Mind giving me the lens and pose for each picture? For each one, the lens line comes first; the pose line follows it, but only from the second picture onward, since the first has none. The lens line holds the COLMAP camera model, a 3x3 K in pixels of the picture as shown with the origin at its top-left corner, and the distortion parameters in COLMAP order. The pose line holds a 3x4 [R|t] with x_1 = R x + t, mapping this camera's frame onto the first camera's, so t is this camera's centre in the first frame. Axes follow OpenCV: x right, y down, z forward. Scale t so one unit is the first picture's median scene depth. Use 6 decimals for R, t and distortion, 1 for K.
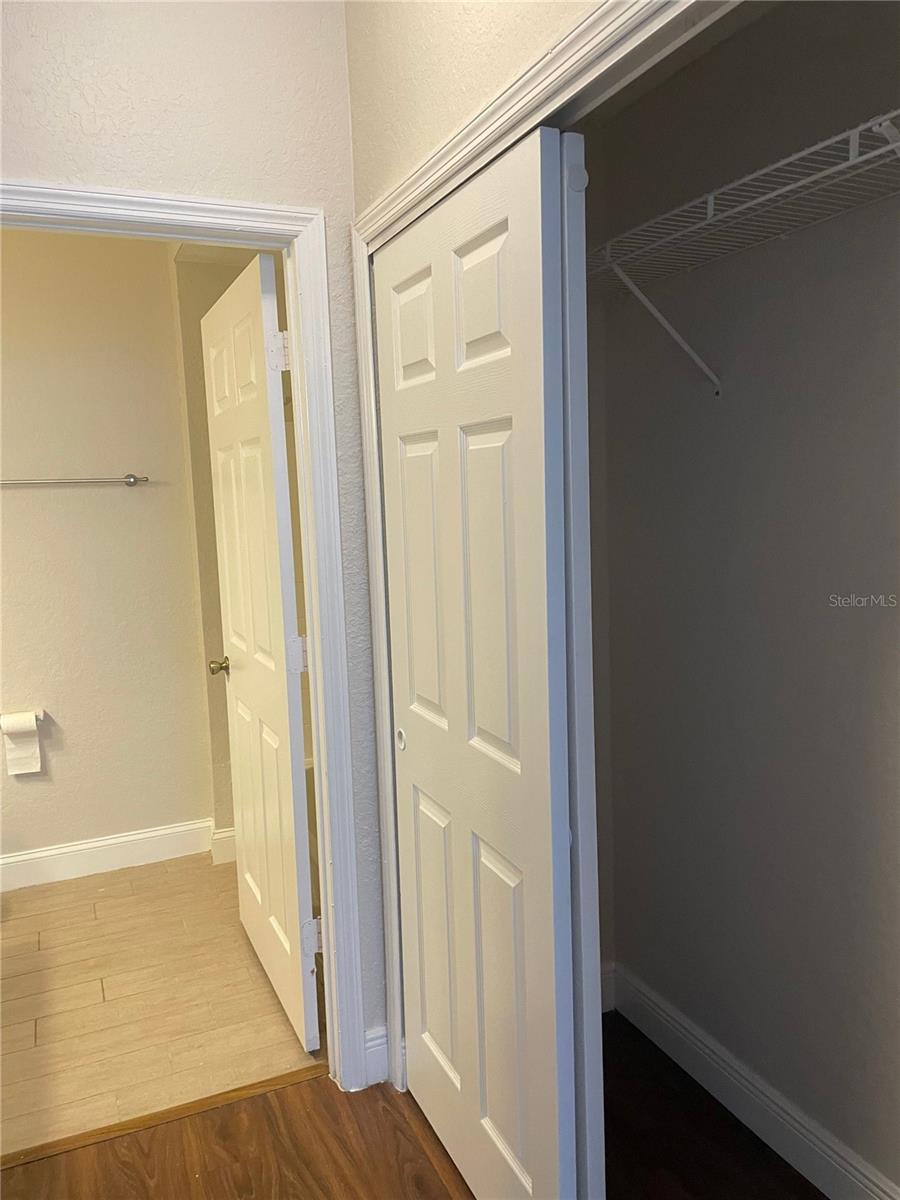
lens RADIAL K [[880.6, 0, 450.0], [0, 880.6, 600.0], [0, 0, 1]] dist [0.086492, -0.127508]
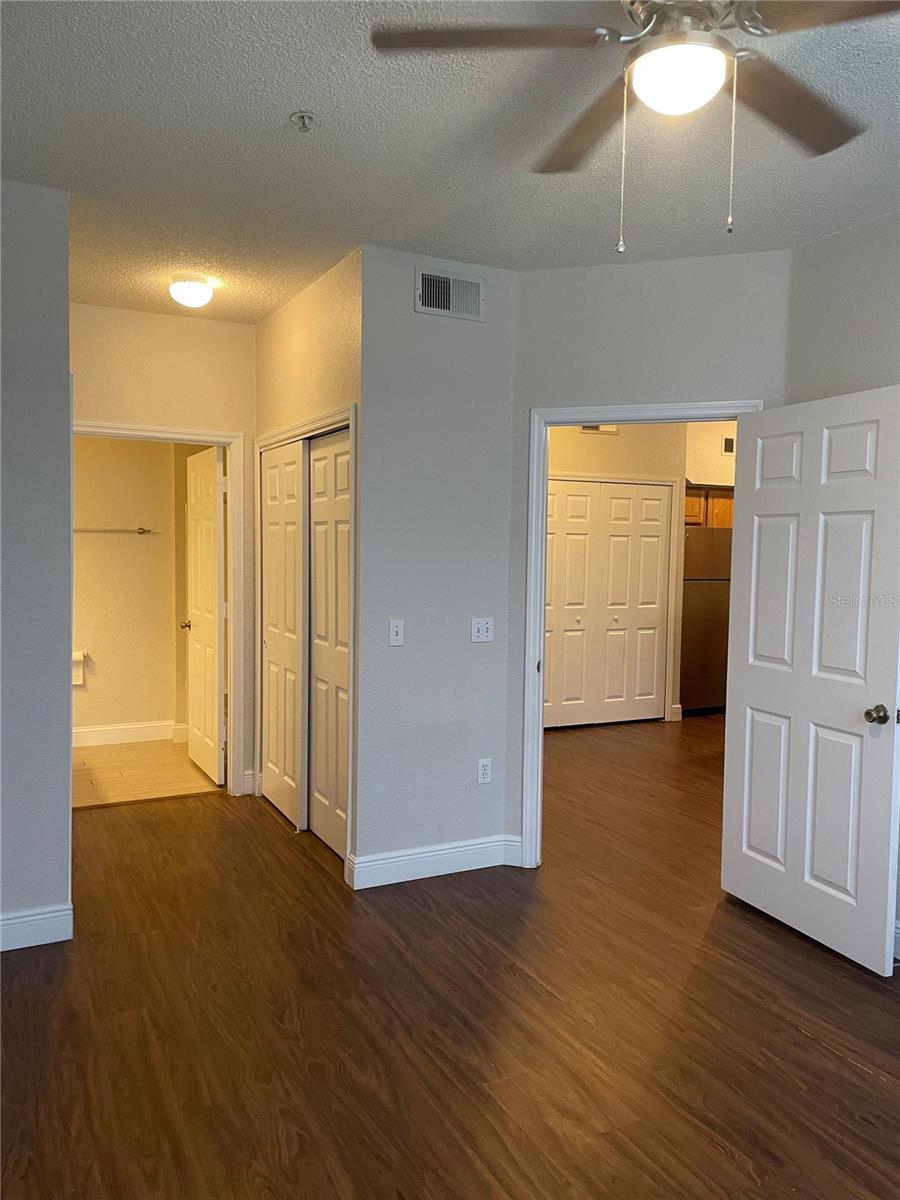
lens RADIAL K [[880.6, 0, 450.0], [0, 880.6, 600.0], [0, 0, 1]] dist [0.086492, -0.127508]
pose [[0.997353, 0.043860, 0.057997, 0.255377], [-0.040196, 0.997210, -0.062901, 0.138841], [-0.060594, 0.060403, 0.996333, -1.218085]]
